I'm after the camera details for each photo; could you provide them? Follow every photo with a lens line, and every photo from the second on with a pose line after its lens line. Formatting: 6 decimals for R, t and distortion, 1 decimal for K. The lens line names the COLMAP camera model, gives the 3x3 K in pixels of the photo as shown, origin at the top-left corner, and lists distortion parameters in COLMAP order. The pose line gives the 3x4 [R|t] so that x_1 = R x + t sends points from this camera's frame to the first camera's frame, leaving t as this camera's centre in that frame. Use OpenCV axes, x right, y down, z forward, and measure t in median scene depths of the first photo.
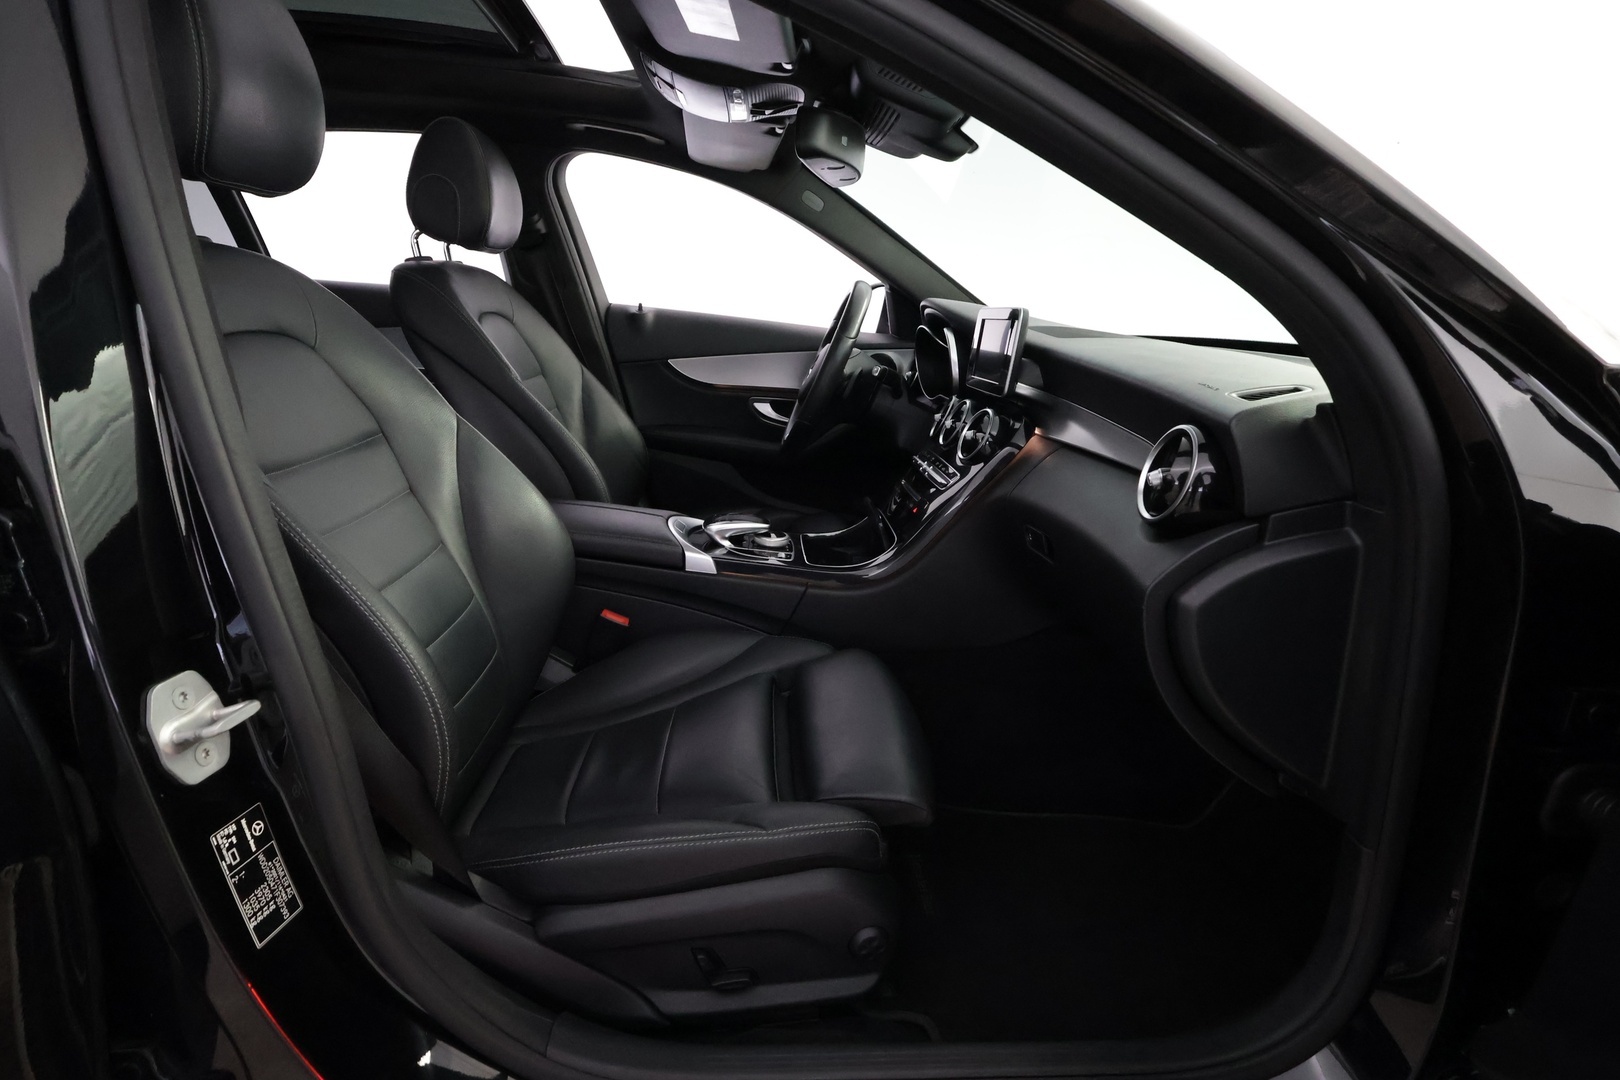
lens RADIAL K [[802.1, 0, 810.0], [0, 802.1, 540.0], [0, 0, 1]] dist [-0.003266, -0.000128]
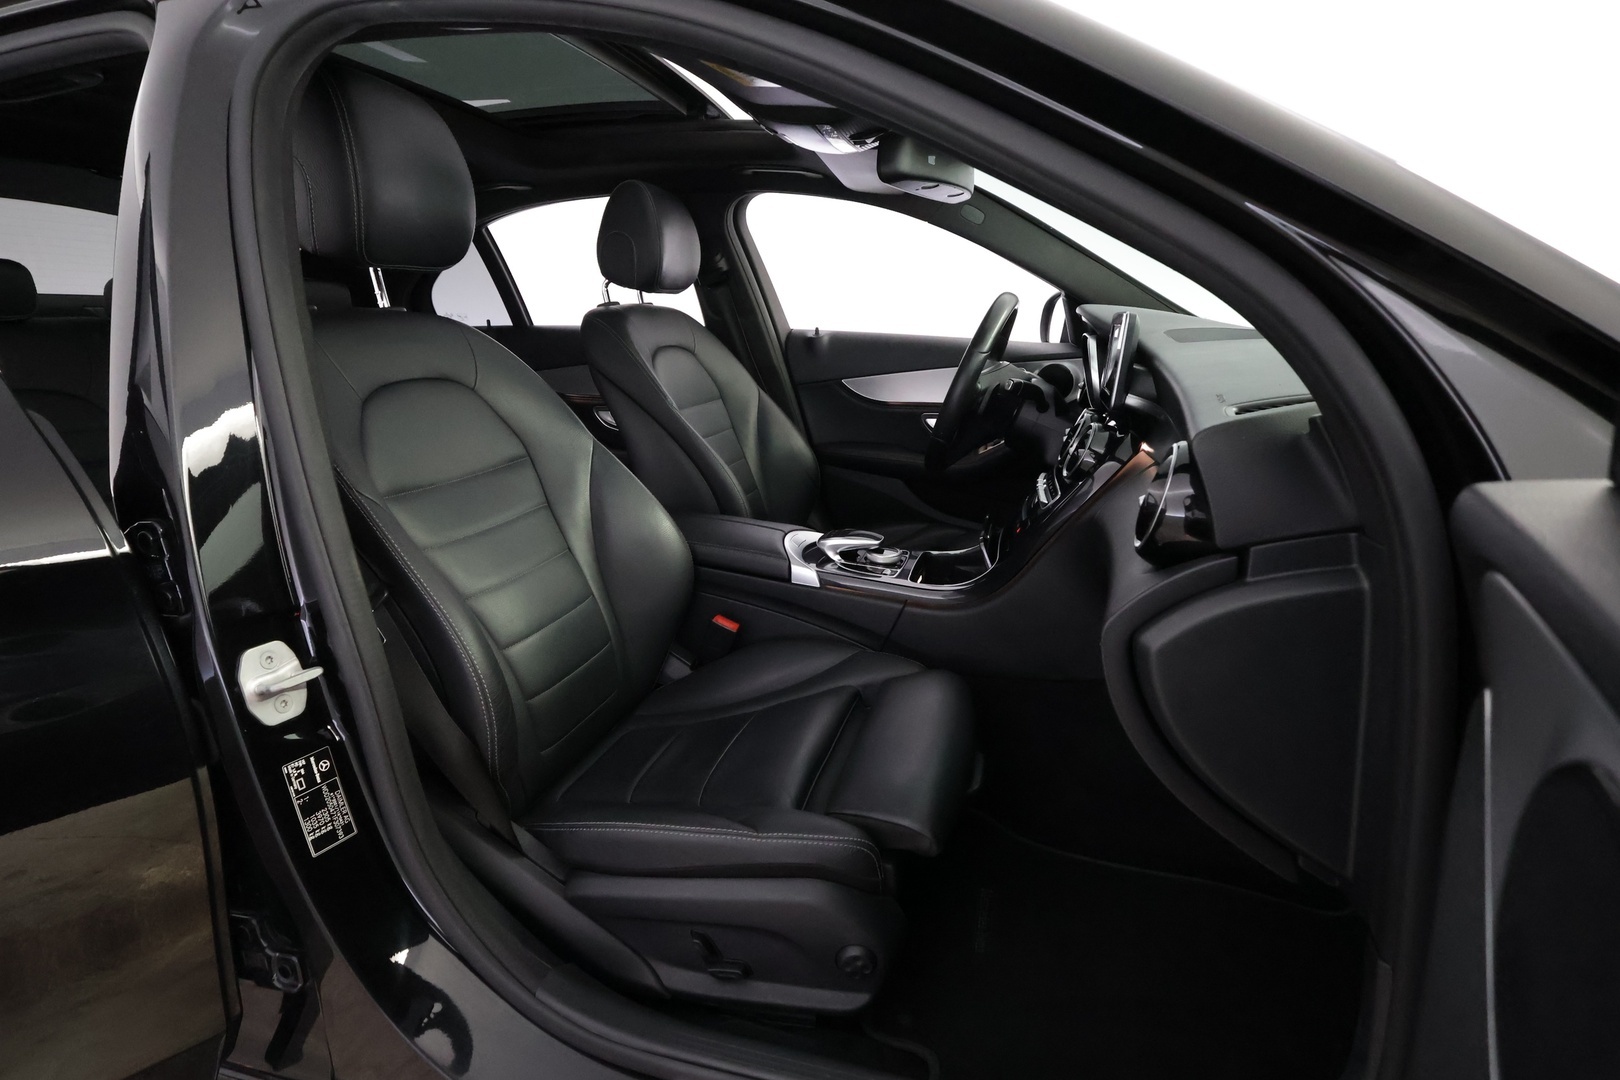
lens RADIAL K [[802.1, 0, 810.0], [0, 802.1, 540.0], [0, 0, 1]] dist [-0.003266, -0.000128]
pose [[0.939061, 0.025484, -0.342806, 0.260911], [-0.030522, 0.999491, -0.009310, -0.010407], [0.342394, 0.019205, 0.939360, 0.019741]]
